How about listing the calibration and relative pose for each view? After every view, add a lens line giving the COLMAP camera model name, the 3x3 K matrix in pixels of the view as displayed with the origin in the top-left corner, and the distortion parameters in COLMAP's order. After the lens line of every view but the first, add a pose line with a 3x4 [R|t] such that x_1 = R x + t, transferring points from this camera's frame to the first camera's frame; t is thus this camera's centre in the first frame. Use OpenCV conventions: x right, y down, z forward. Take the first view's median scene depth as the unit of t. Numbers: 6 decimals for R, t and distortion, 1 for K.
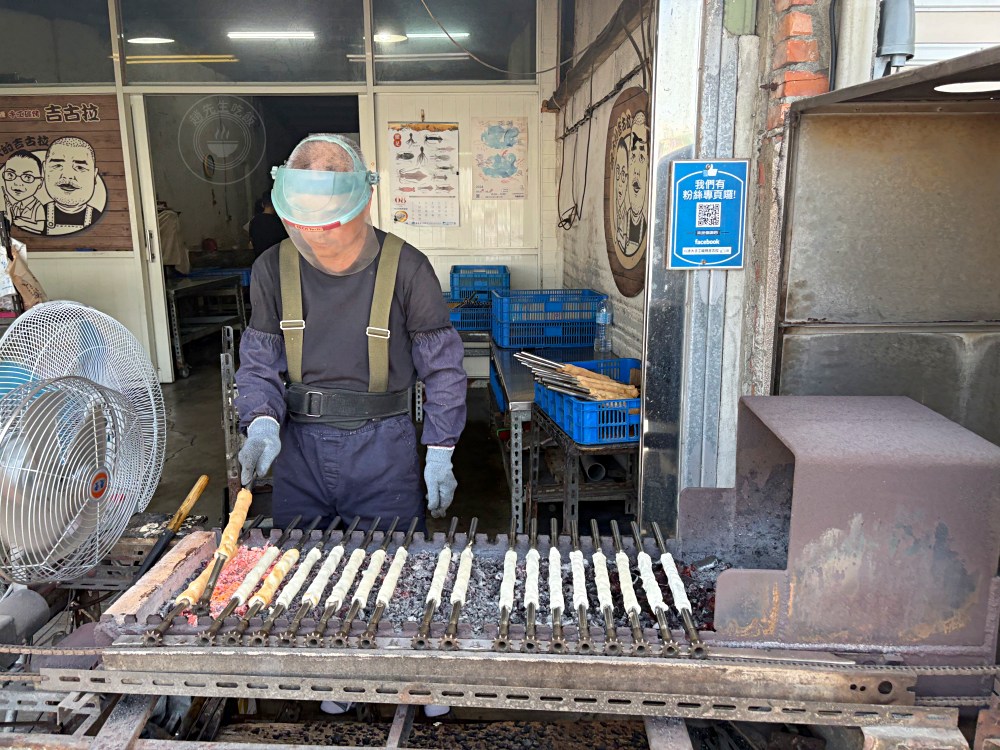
lens RADIAL K [[741.7, 0, 513.6], [0, 741.7, 357.5], [0, 0, 1]] dist [0.039938, -0.051347]
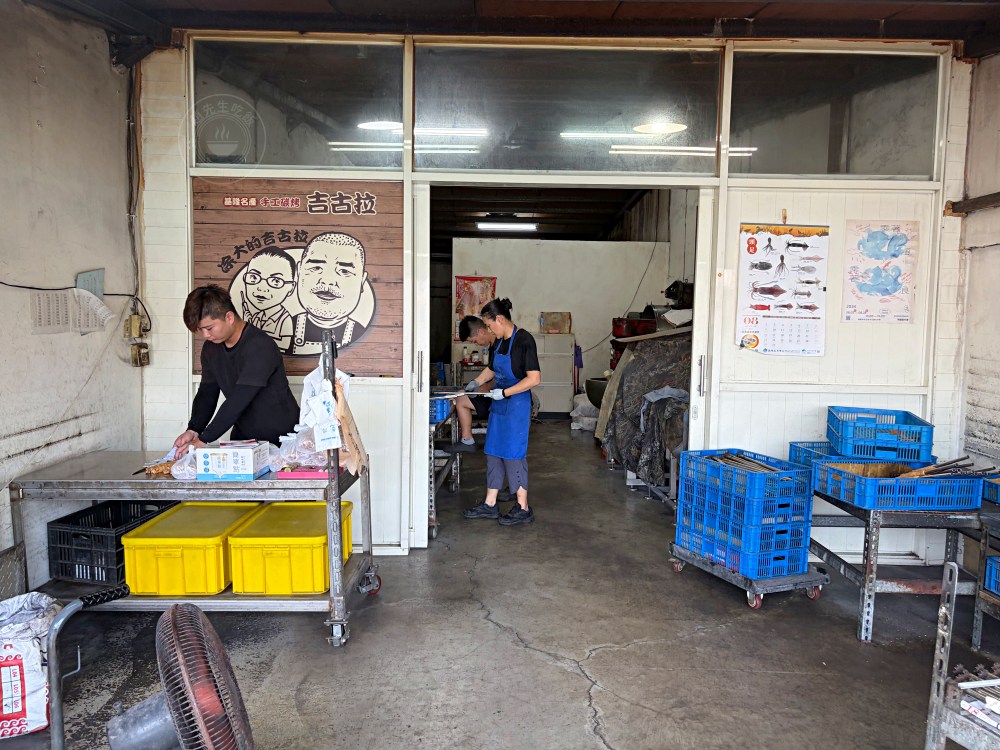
lens RADIAL K [[724.5, 0, 500.0], [0, 724.5, 375.0], [0, 0, 1]] dist [0.066293, -0.046386]
pose [[0.999658, 0.026010, 0.002797, -0.421952], [-0.025514, 0.993013, -0.115215, -0.062750], [-0.005775, 0.115104, 0.993337, 0.255703]]
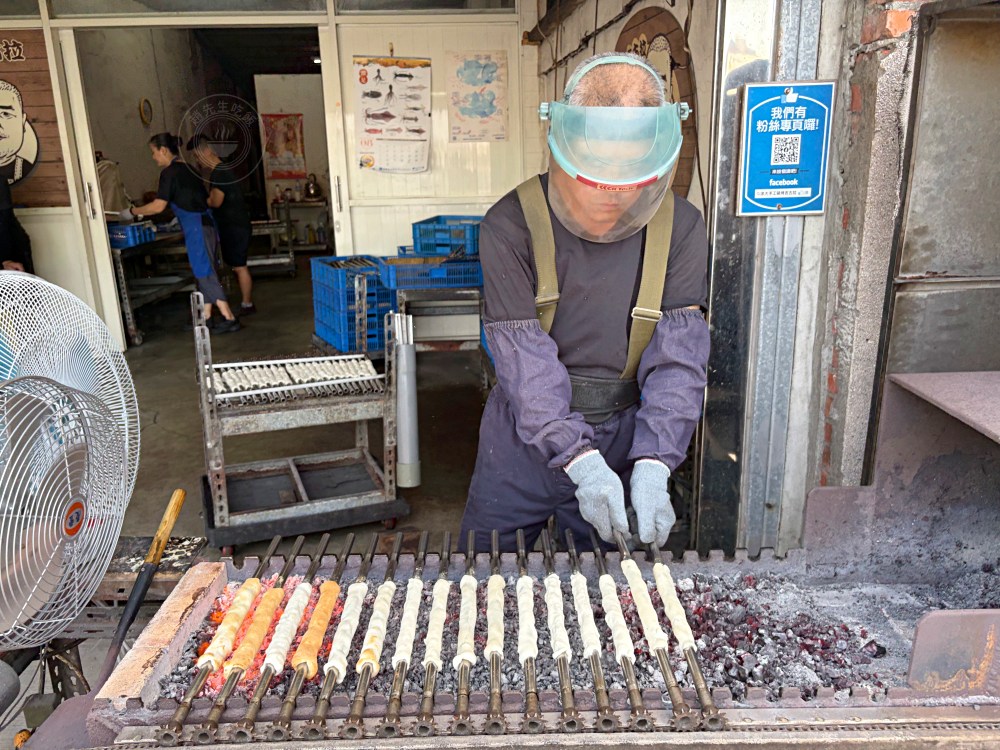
lens RADIAL K [[742.7, 0, 499.2], [0, 742.7, 352.2], [0, 0, 1]] dist [0.036110, -0.045919]
pose [[0.998362, -0.029961, 0.048736, -0.046613], [0.026949, 0.997754, 0.061329, -0.010091], [-0.050464, -0.059915, 0.996927, 0.068896]]
